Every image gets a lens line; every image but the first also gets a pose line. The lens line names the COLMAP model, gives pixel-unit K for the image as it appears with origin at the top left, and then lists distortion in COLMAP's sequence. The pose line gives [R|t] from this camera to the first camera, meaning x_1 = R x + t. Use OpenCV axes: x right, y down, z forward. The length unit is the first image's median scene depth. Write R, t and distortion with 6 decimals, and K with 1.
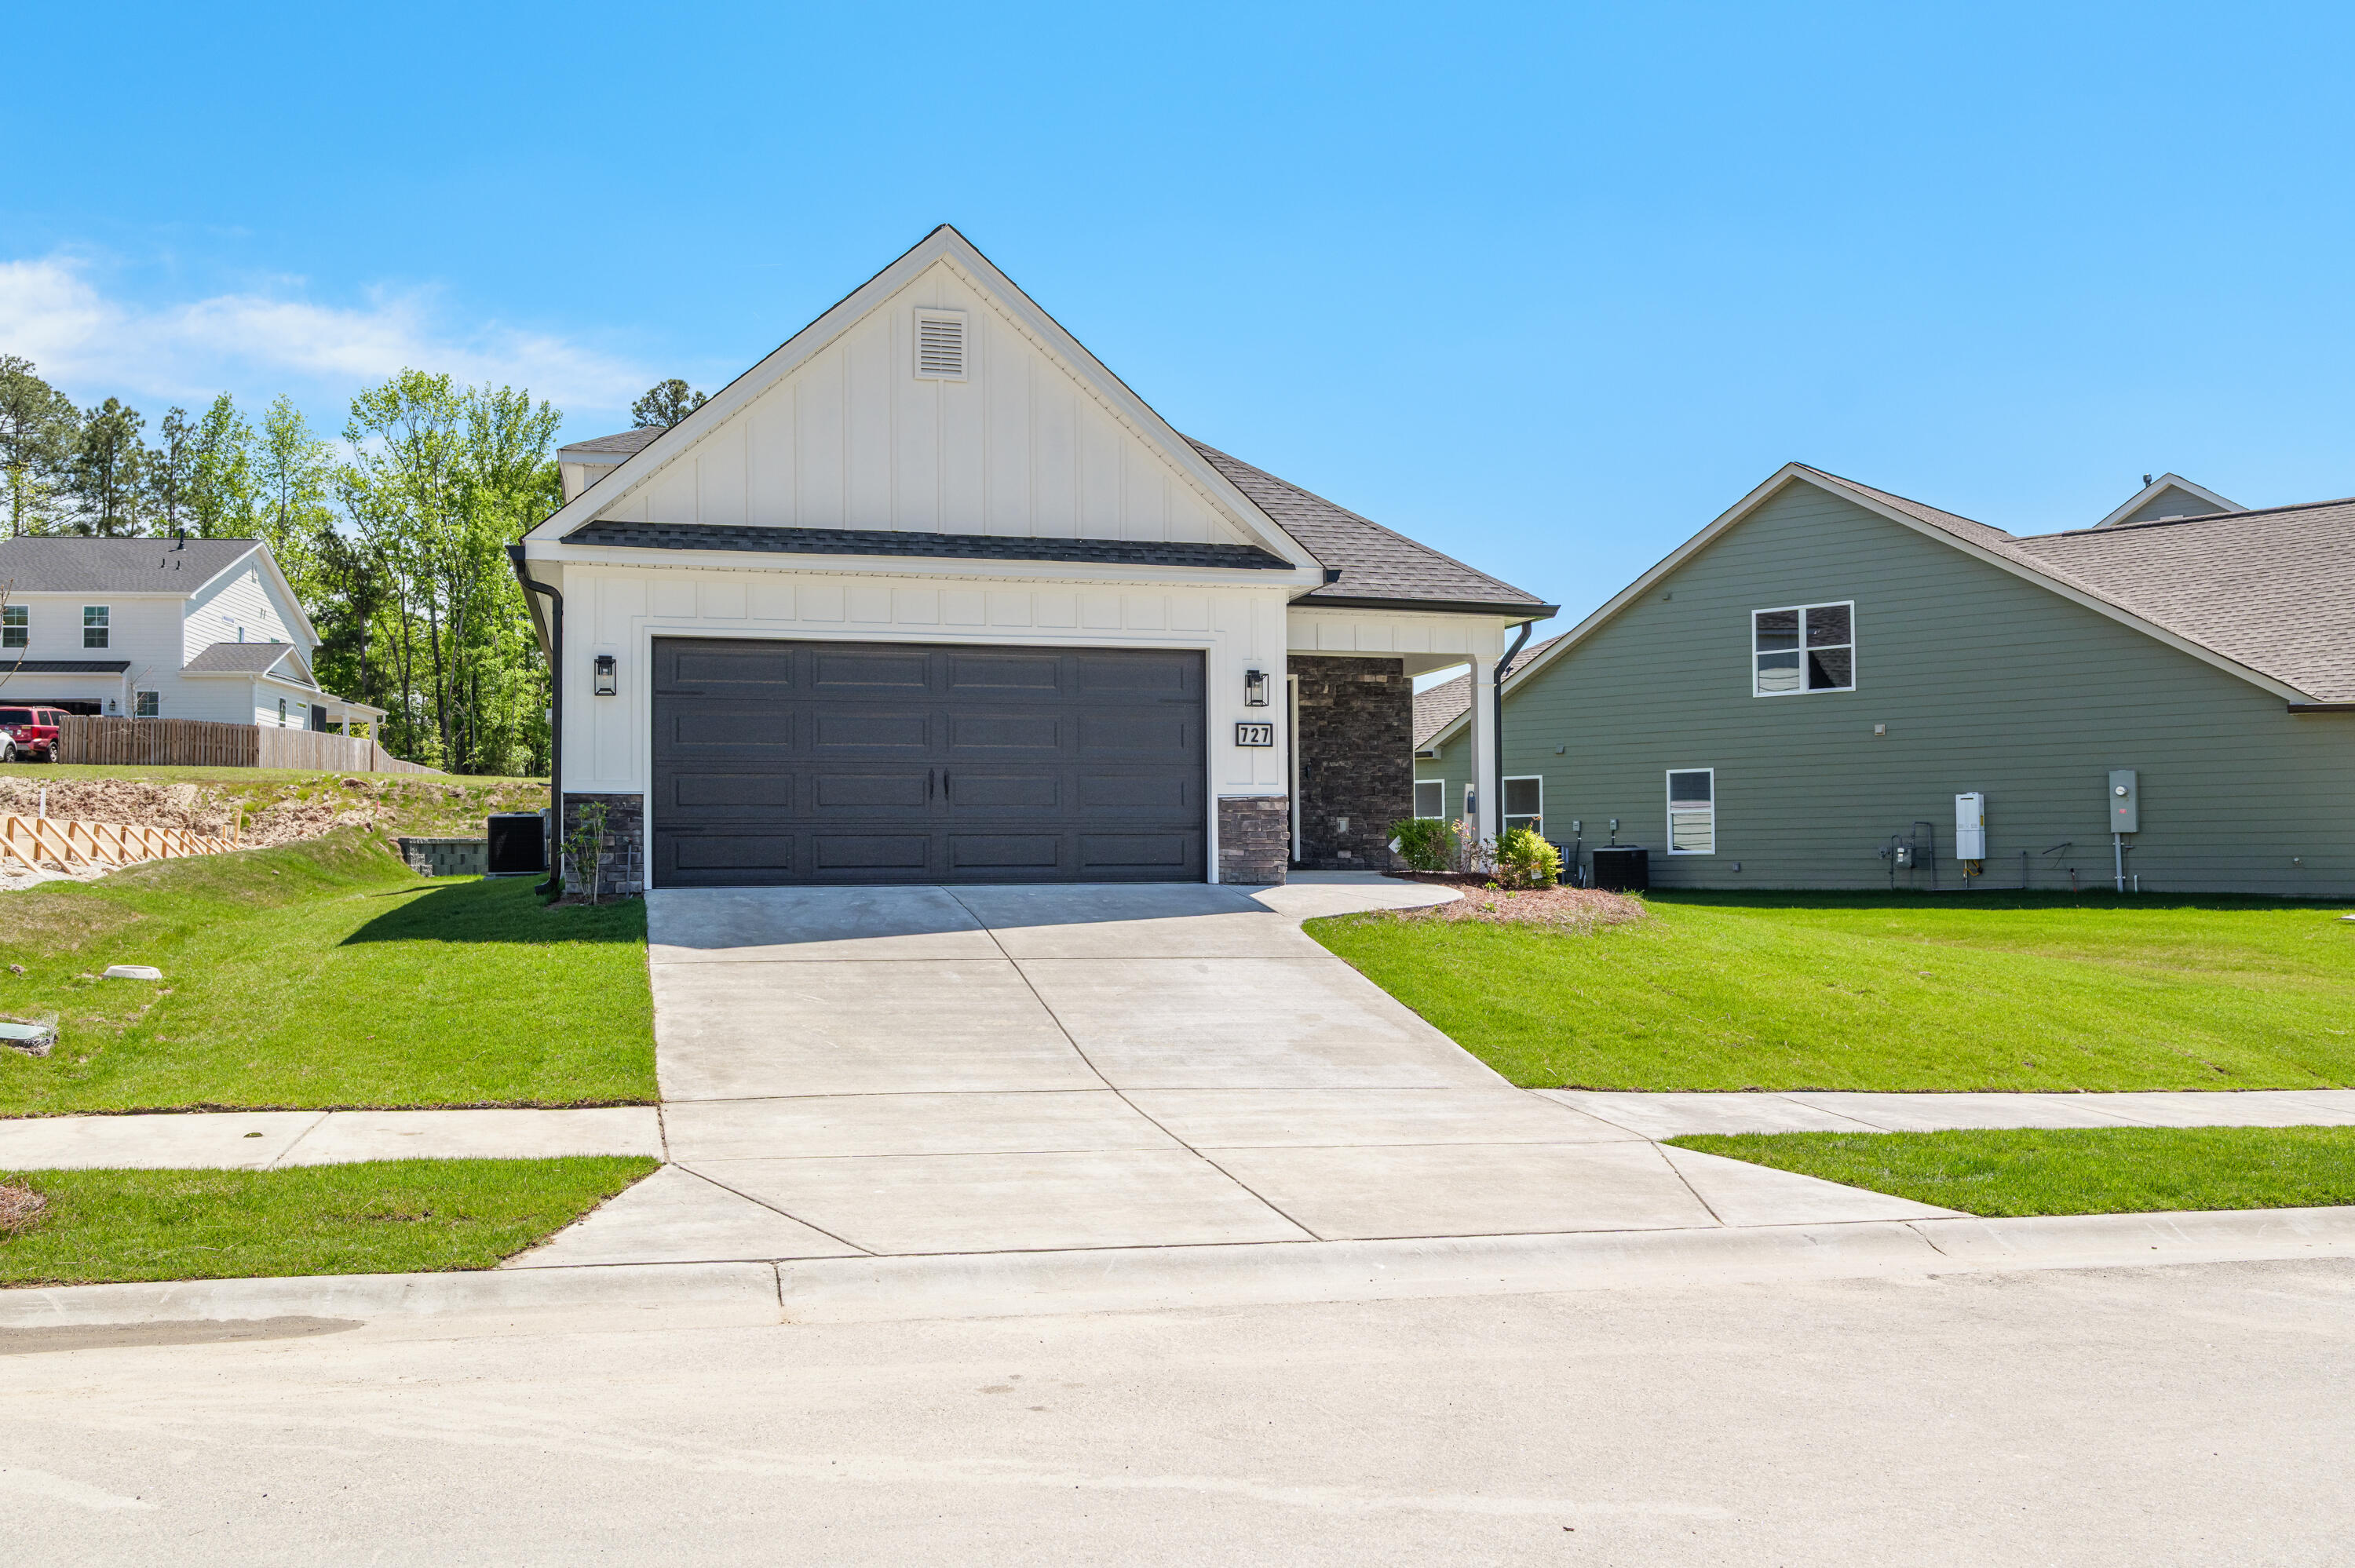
lens RADIAL K [[1950.3, 0, 1177.6], [0, 1950.3, 776.9], [0, 0, 1]] dist [-0.005940, 0.005774]
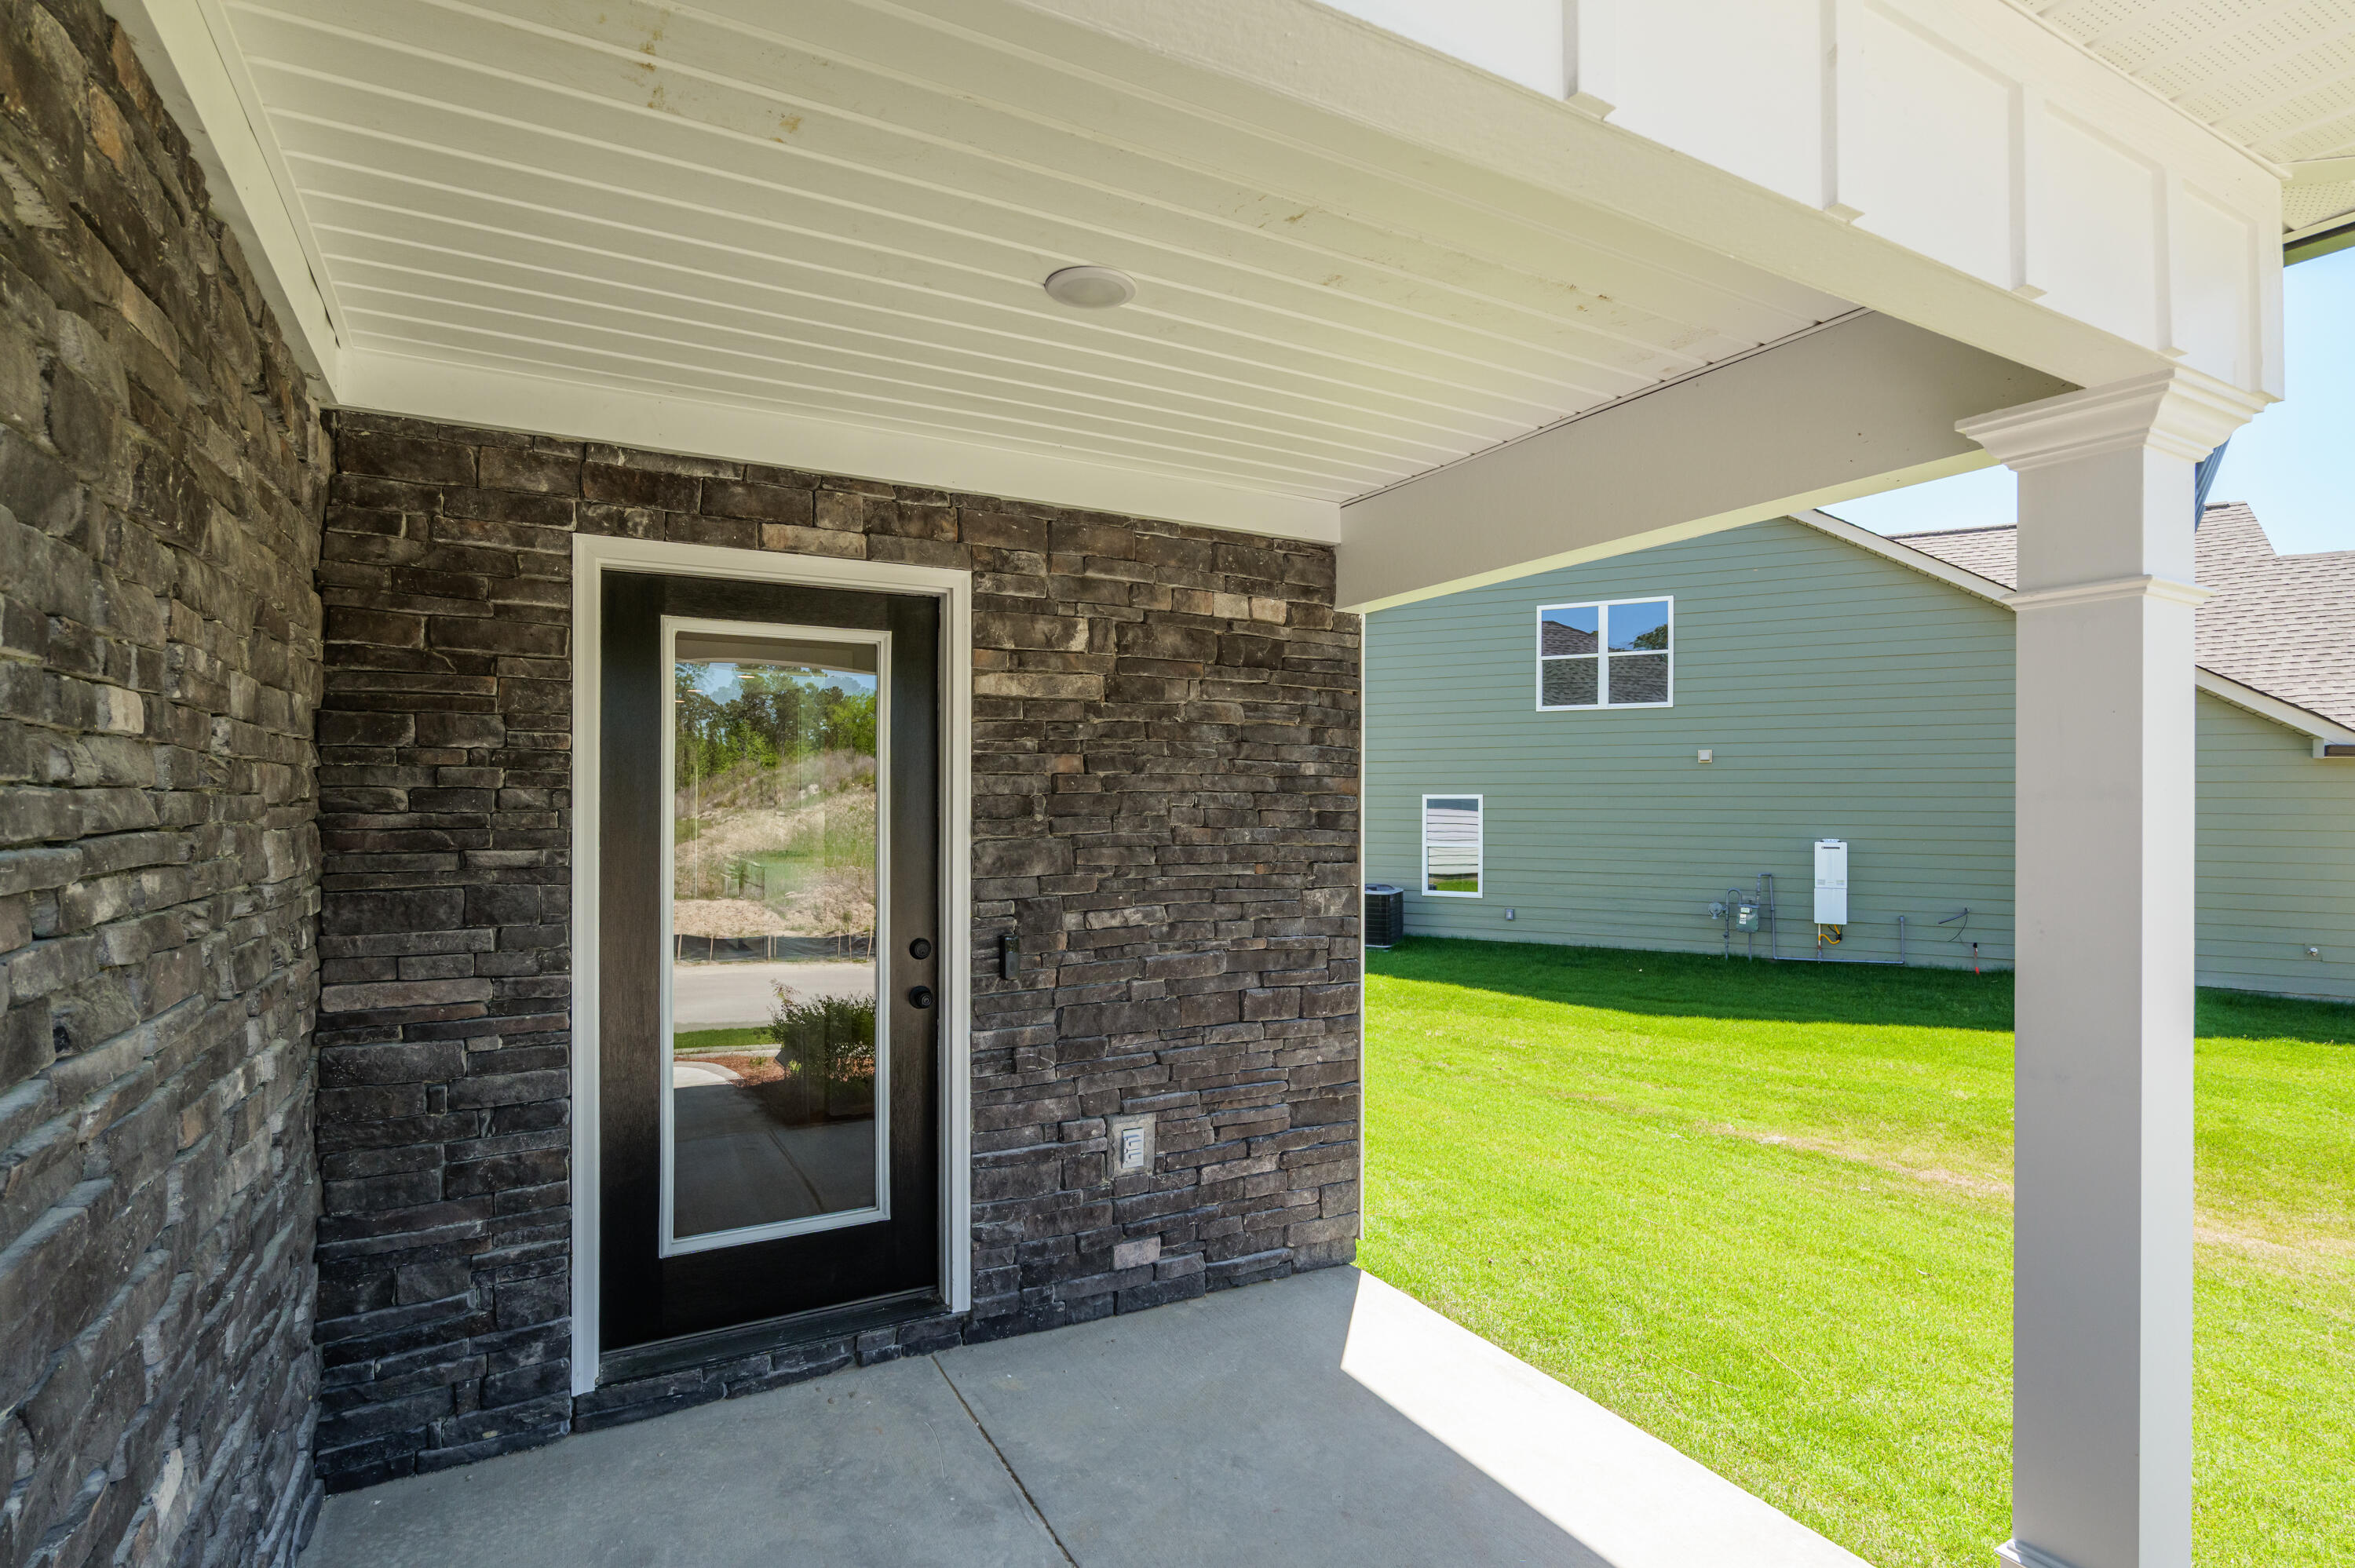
lens RADIAL K [[1143.5, 0, 1165.8], [0, 1143.5, 796.5], [0, 0, 1]] dist [-0.010685, -0.000277]
pose [[0.975577, 0.013334, 0.219250, 0.054487], [-0.022150, 0.999040, 0.037799, -0.029674], [-0.218536, -0.041732, 0.974936, 0.855440]]
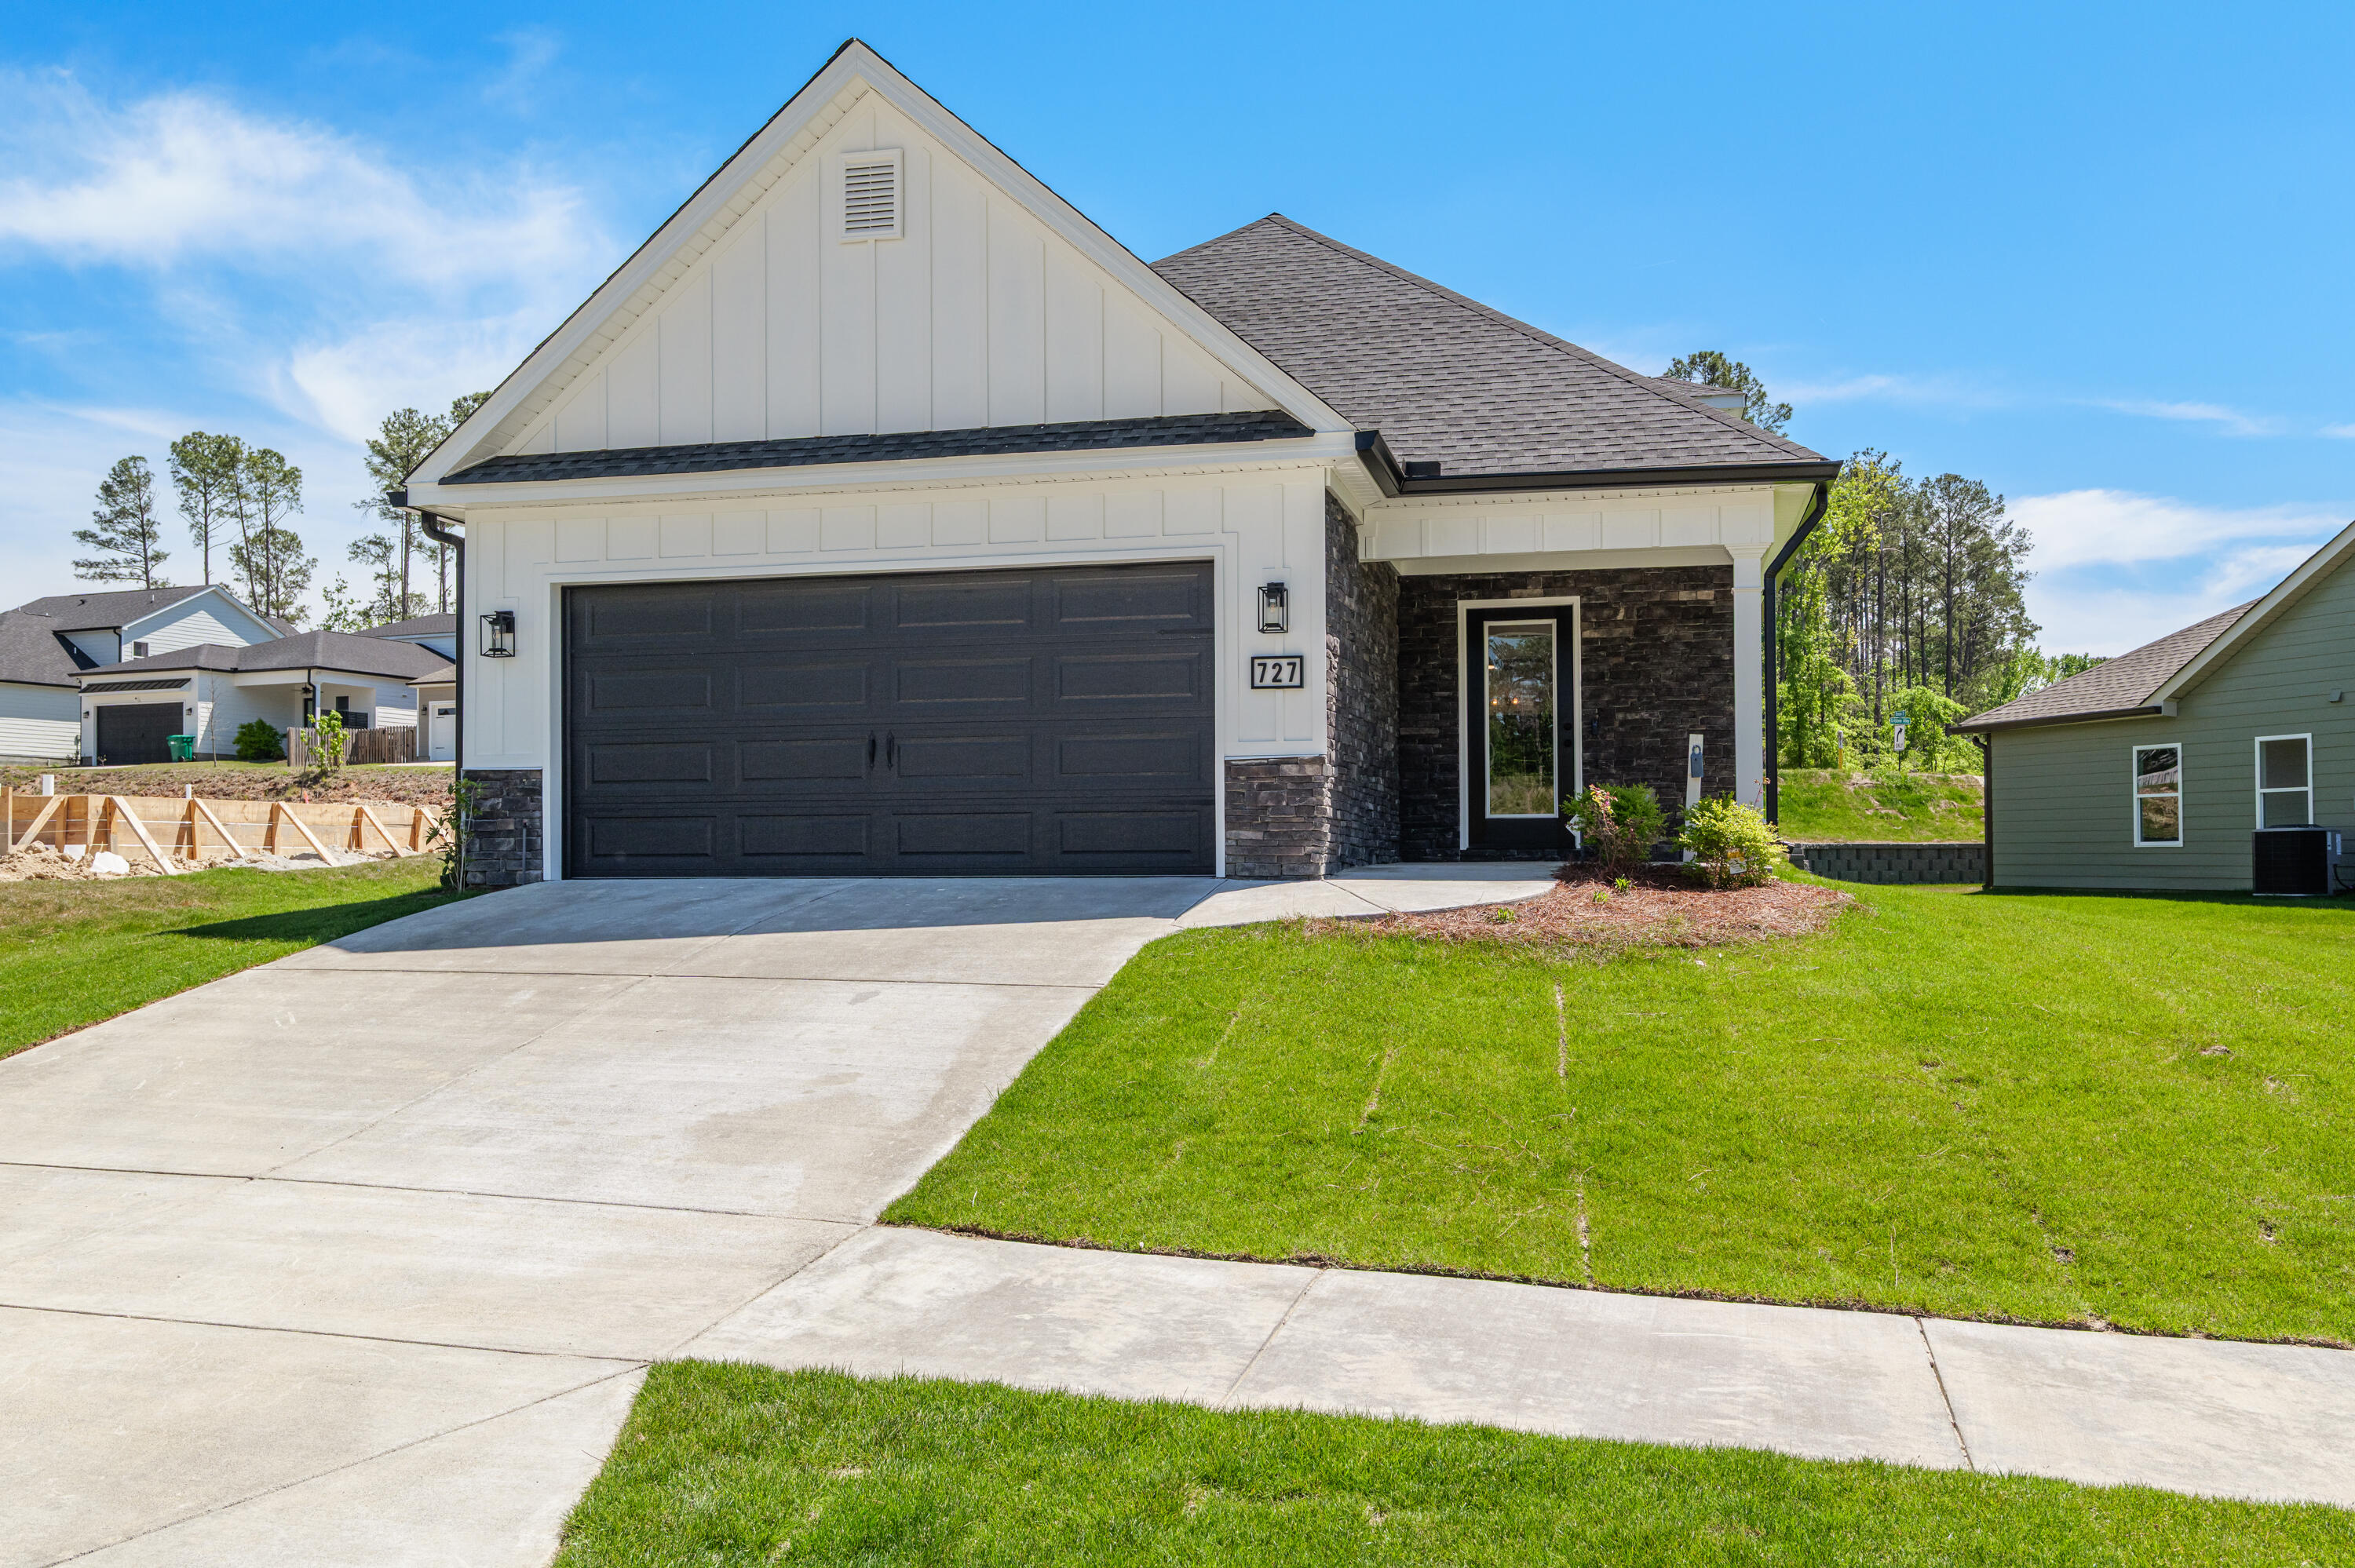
lens RADIAL K [[1950.3, 0, 1169.8], [0, 1950.3, 805.0], [0, 0, 1]] dist [-0.005940, 0.005774]
pose [[0.875846, -0.011588, -0.482452, 0.282986], [0.020190, 0.999716, 0.012642, 0.014240], [0.482168, -0.020813, 0.875831, 0.279361]]
